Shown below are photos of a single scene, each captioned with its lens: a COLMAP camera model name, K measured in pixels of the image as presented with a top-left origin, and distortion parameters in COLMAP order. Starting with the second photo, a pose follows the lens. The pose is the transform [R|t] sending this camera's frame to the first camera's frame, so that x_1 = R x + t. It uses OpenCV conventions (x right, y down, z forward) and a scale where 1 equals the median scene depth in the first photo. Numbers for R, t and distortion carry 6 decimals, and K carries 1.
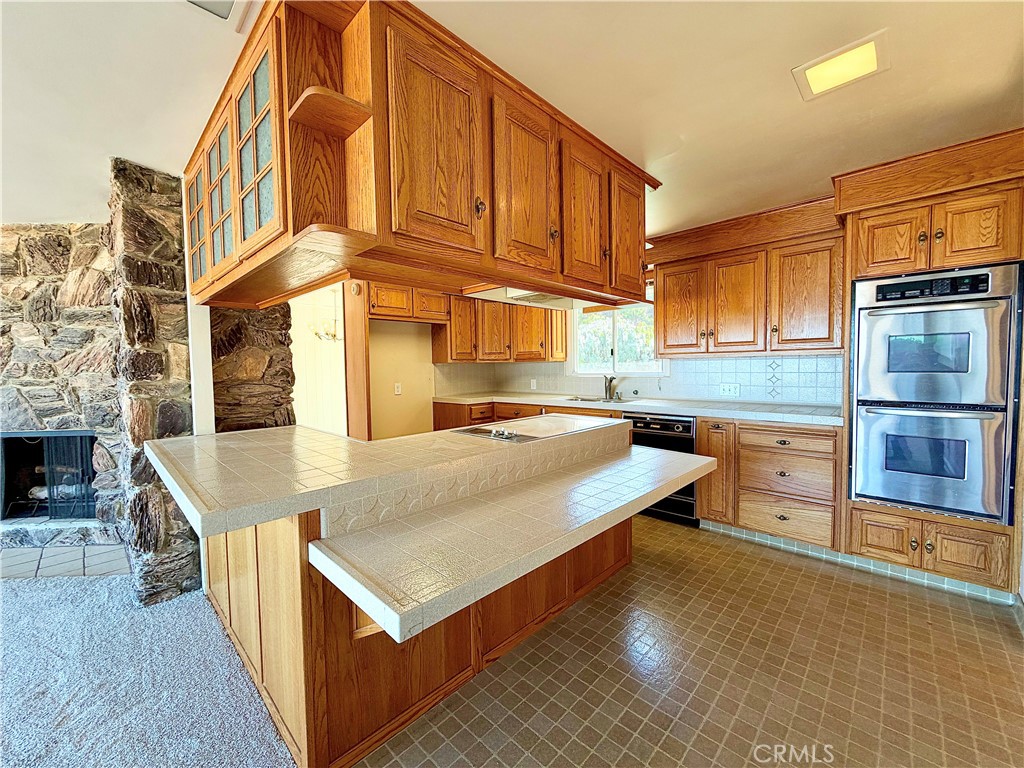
lens RADIAL K [[407.1, 0, 512.0], [0, 407.1, 384.0], [0, 0, 1]] dist [0.000993, -0.000140]
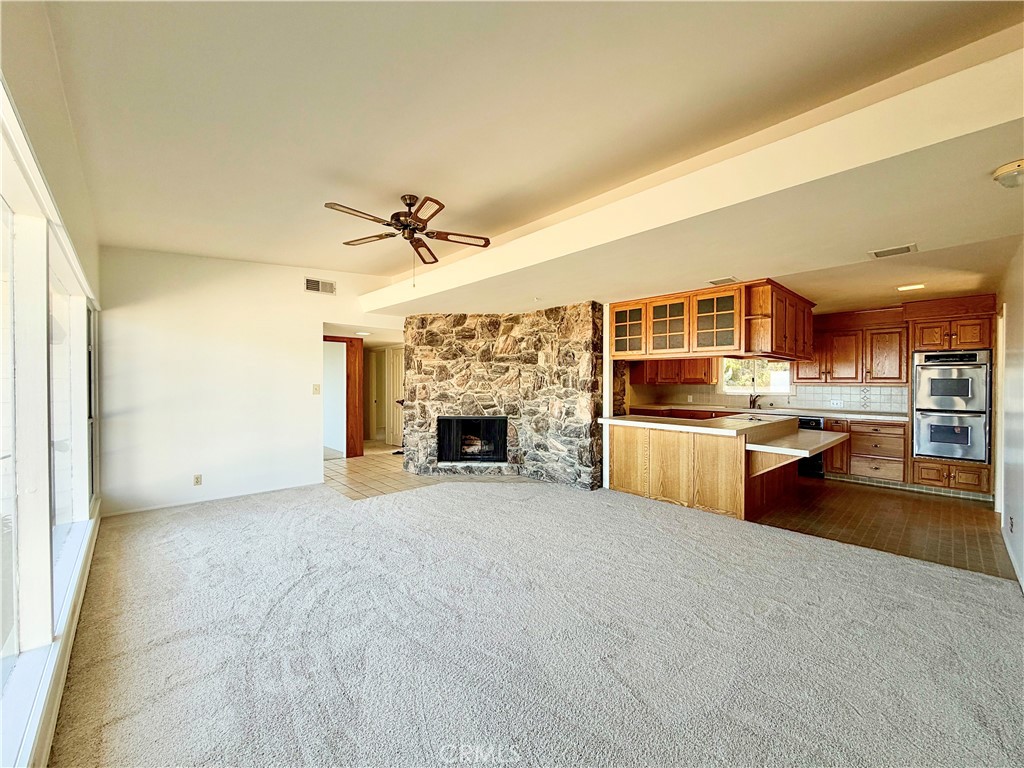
lens RADIAL K [[408.1, 0, 512.0], [0, 408.1, 384.0], [0, 0, 1]] dist [0.000061, 0.000083]
pose [[0.998087, 0.019355, -0.058709, -0.941365], [-0.021566, 0.999073, -0.037254, 0.030783], [0.057934, 0.038449, 0.997580, -1.038137]]
